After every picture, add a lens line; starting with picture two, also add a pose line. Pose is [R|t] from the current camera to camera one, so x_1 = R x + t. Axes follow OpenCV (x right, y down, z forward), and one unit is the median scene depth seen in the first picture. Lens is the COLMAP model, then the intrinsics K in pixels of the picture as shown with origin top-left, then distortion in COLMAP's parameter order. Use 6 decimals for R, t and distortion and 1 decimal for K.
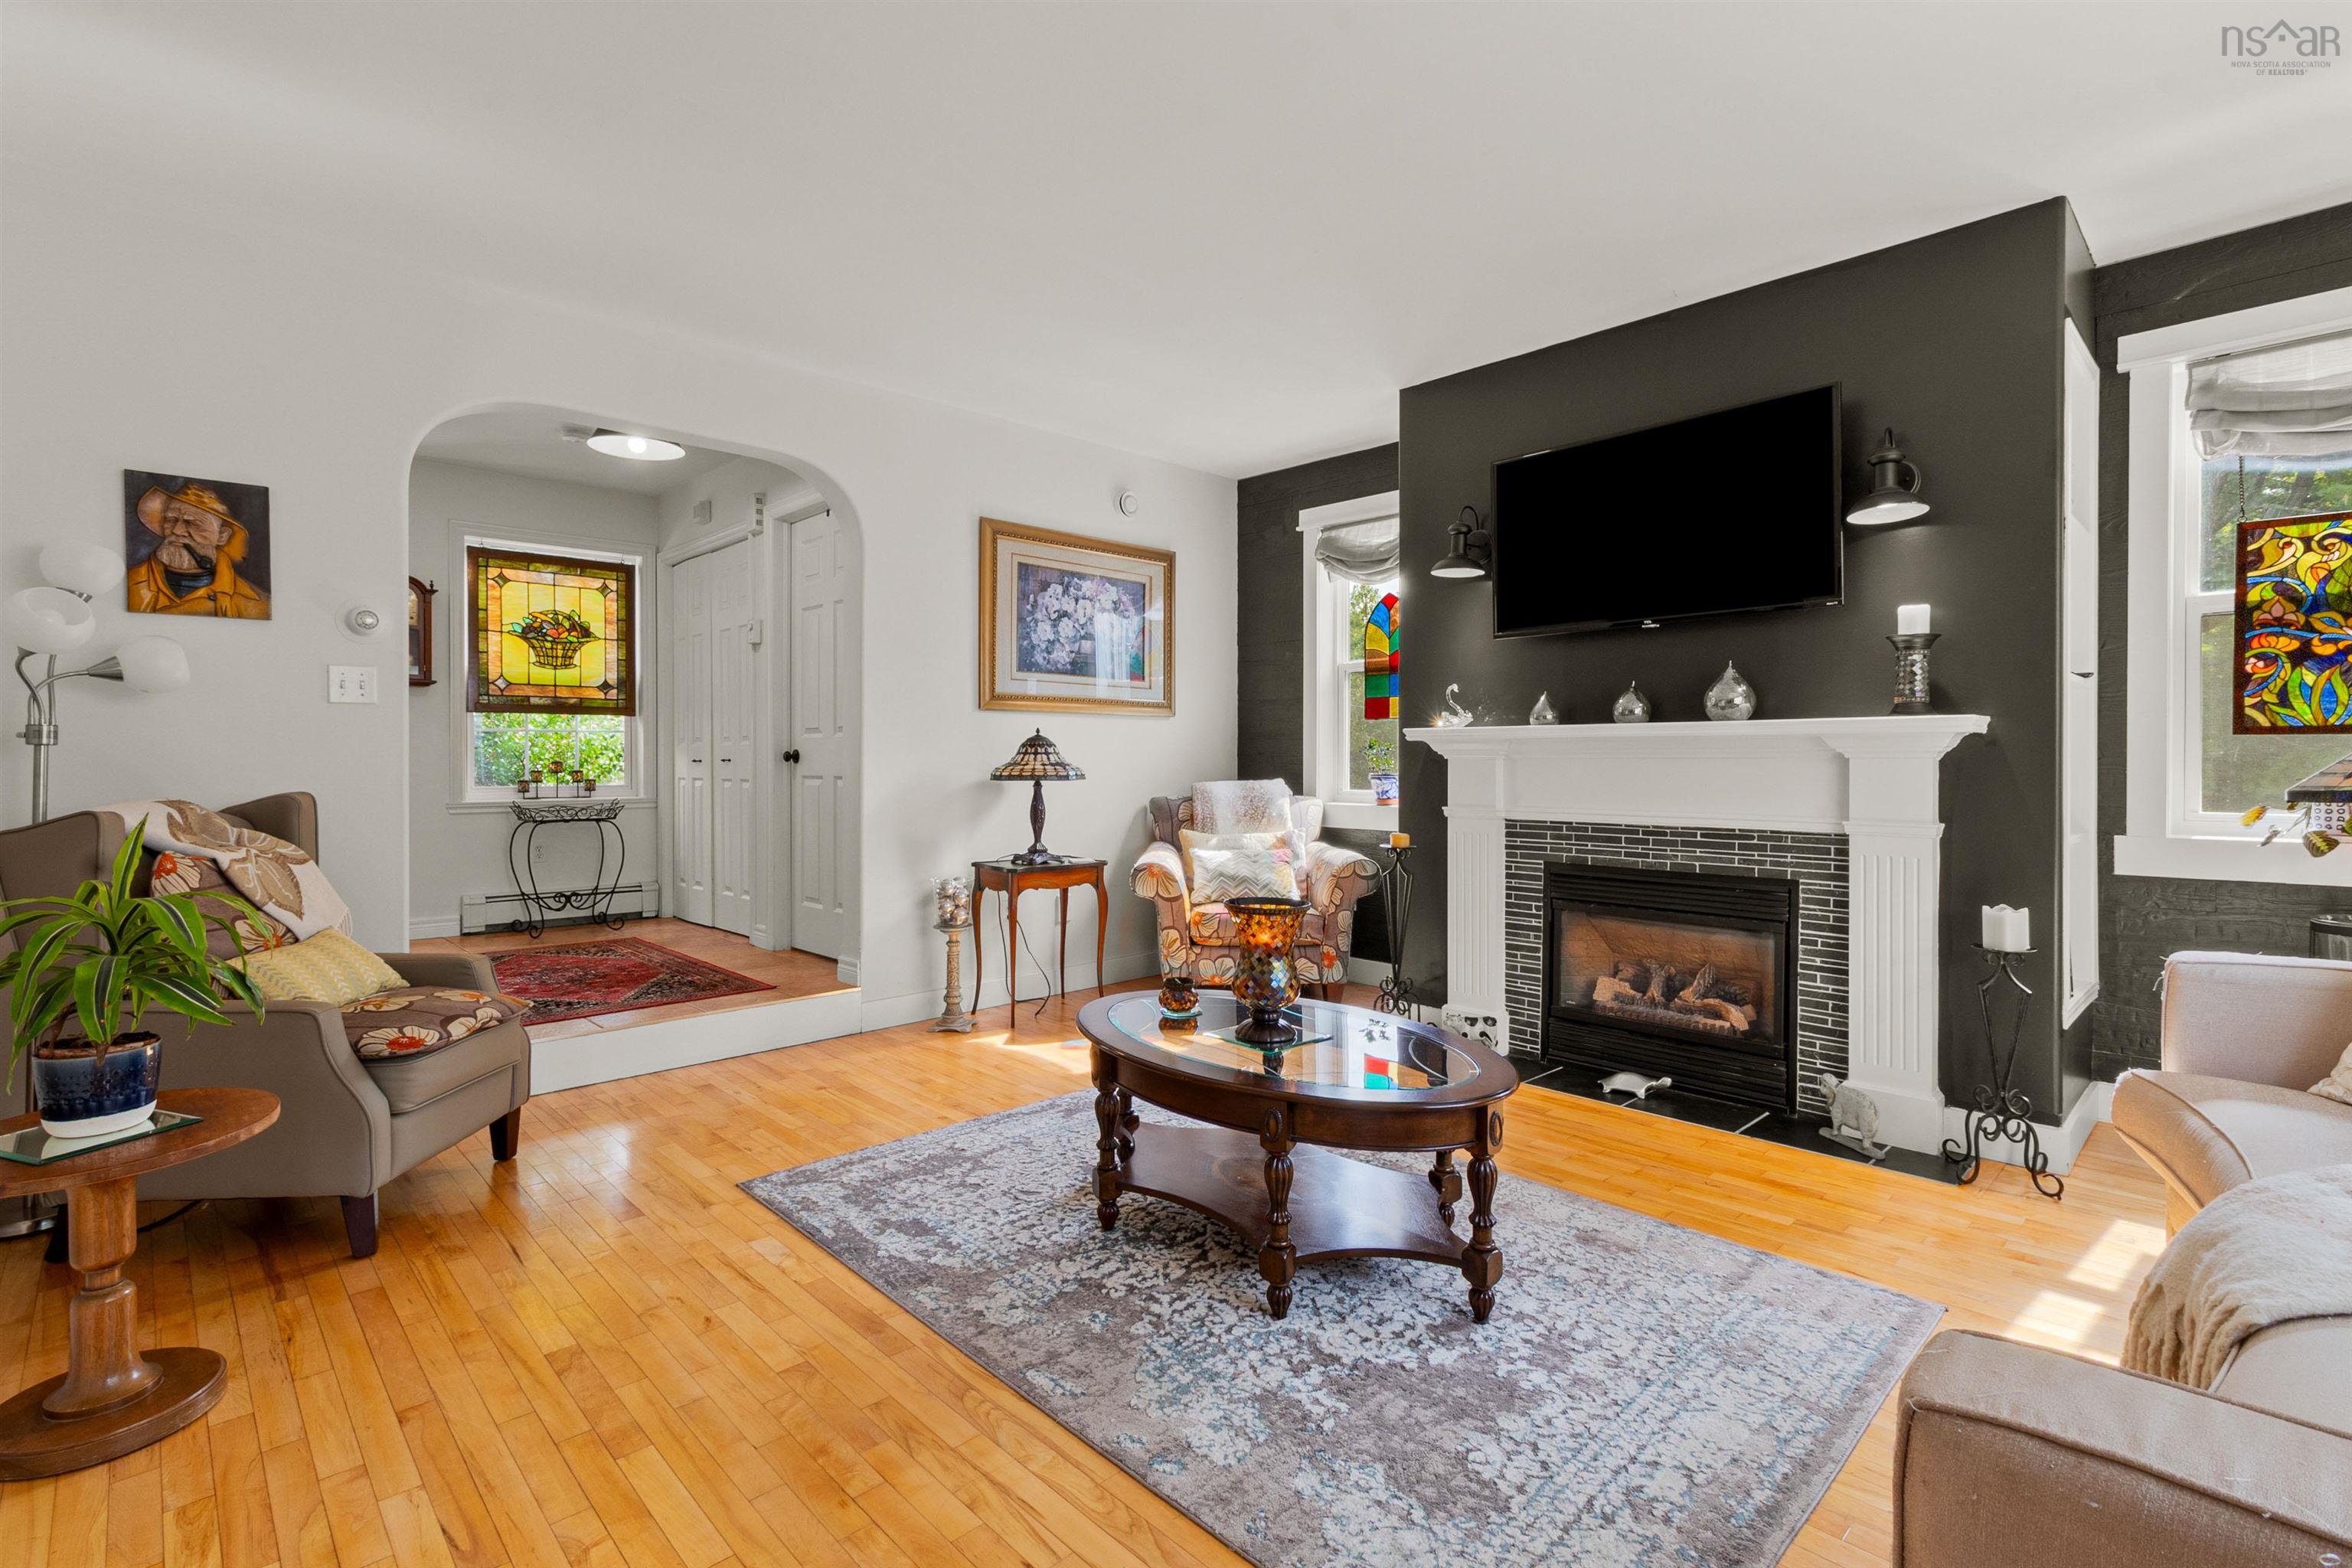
lens RADIAL K [[1083.1, 0, 1174.7], [0, 1083.1, 764.6], [0, 0, 1]] dist [0.000557, 0.001531]
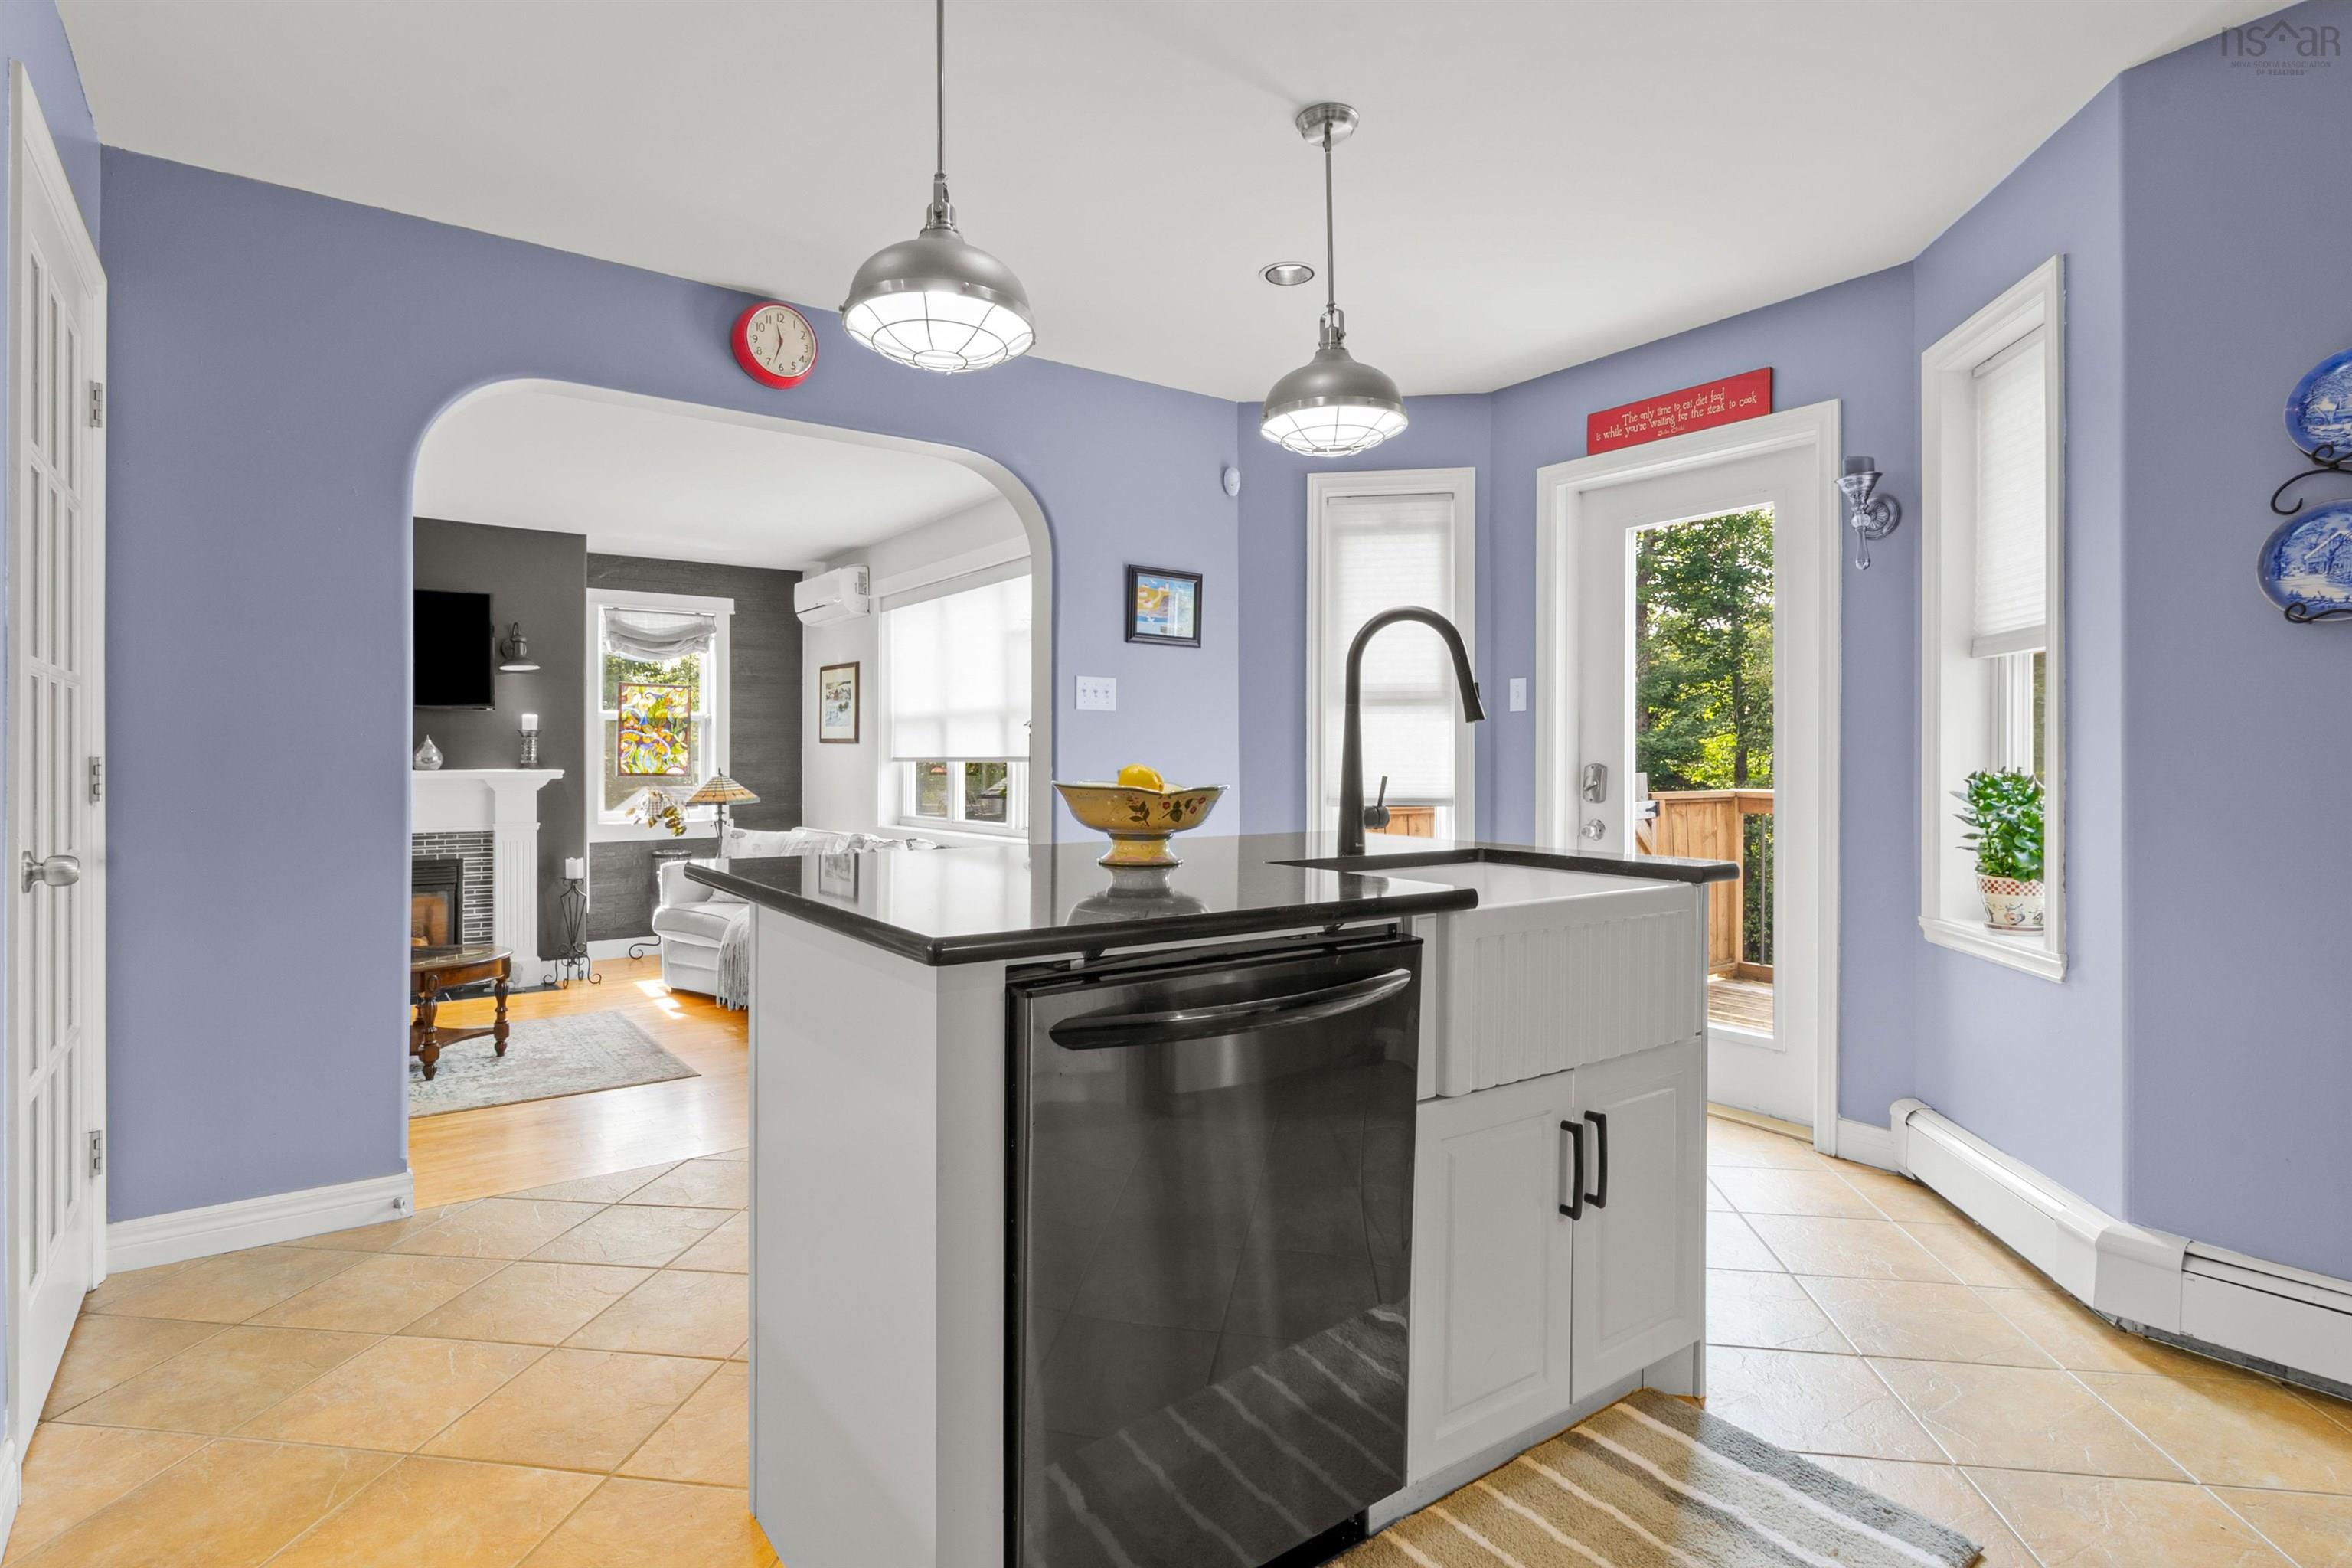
lens RADIAL K [[1171.5, 0, 1170.4], [0, 1171.5, 766.7], [0, 0, 1]] dist [0.002547, -0.002131]
pose [[0.127084, -0.003725, 0.991885, -1.180934], [0.004018, 0.999987, 0.003240, -0.046930], [-0.991884, 0.003574, 0.127097, -0.405250]]
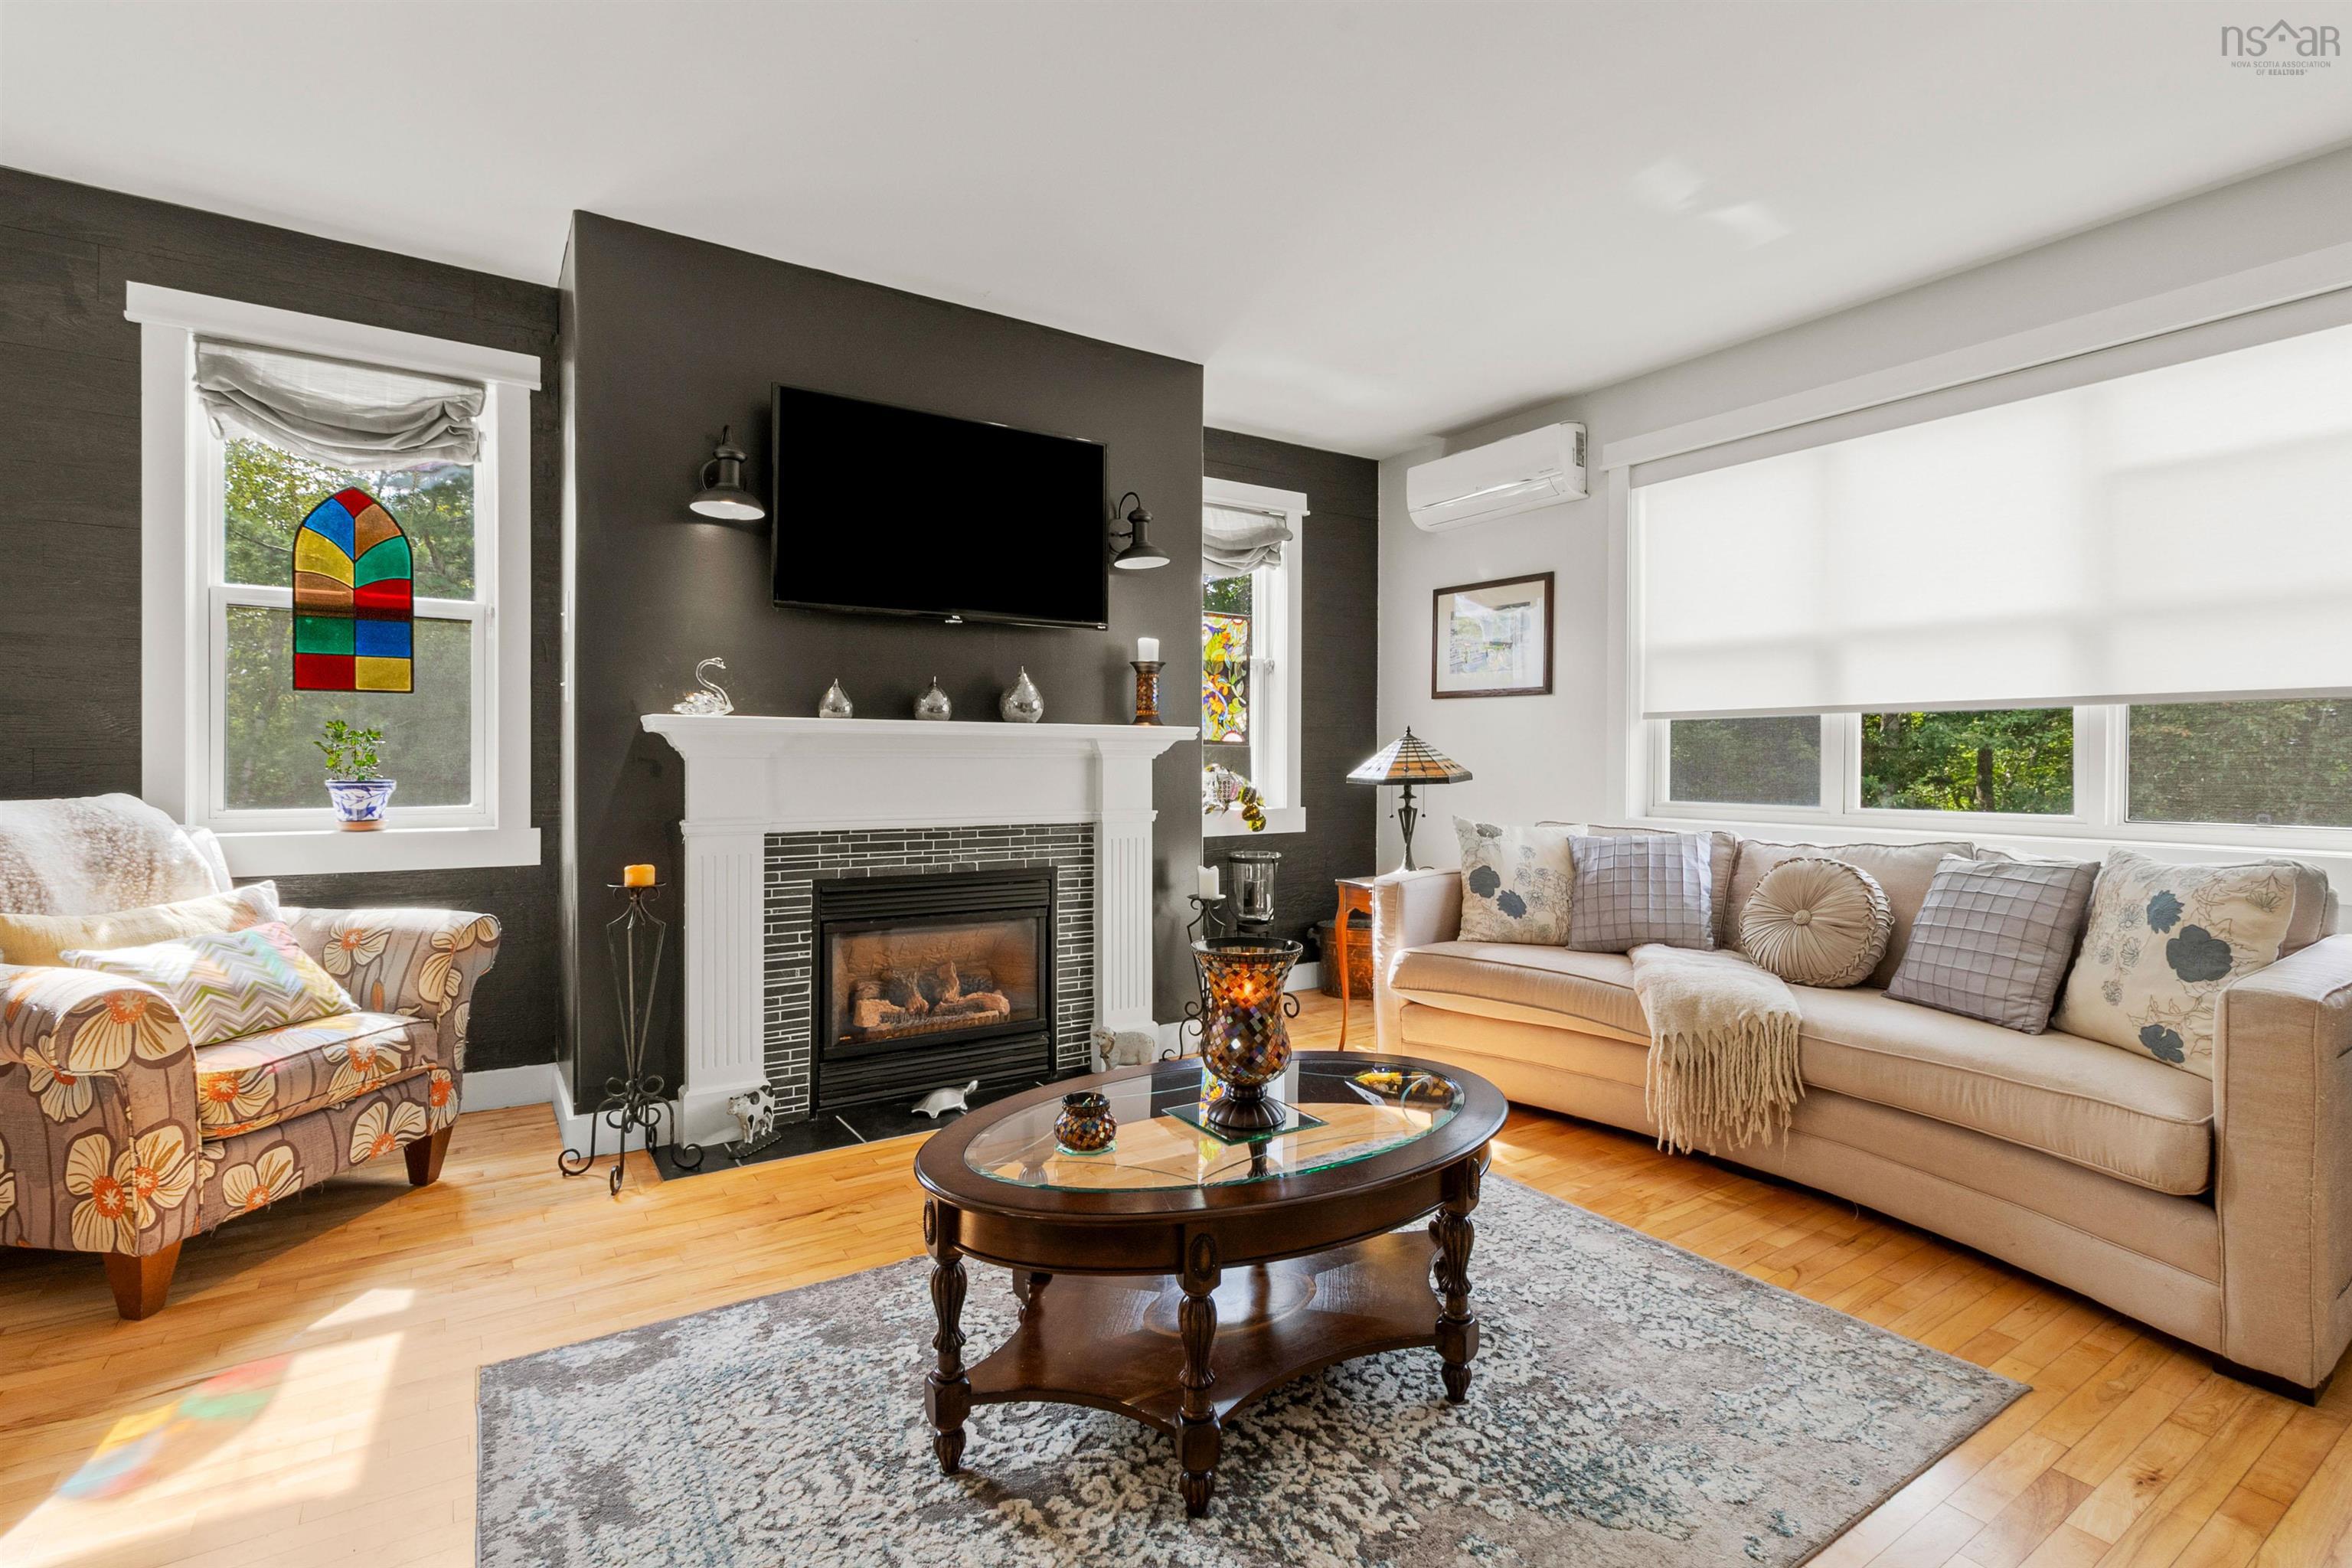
lens RADIAL K [[1083.1, 0, 1165.2], [0, 1083.1, 762.2], [0, 0, 1]] dist [0.000557, 0.001531]
pose [[0.184839, -0.000952, 0.982768, -0.501271], [0.001182, 0.999999, 0.000746, -0.002552], [-0.982768, 0.001024, 0.184840, 0.666544]]
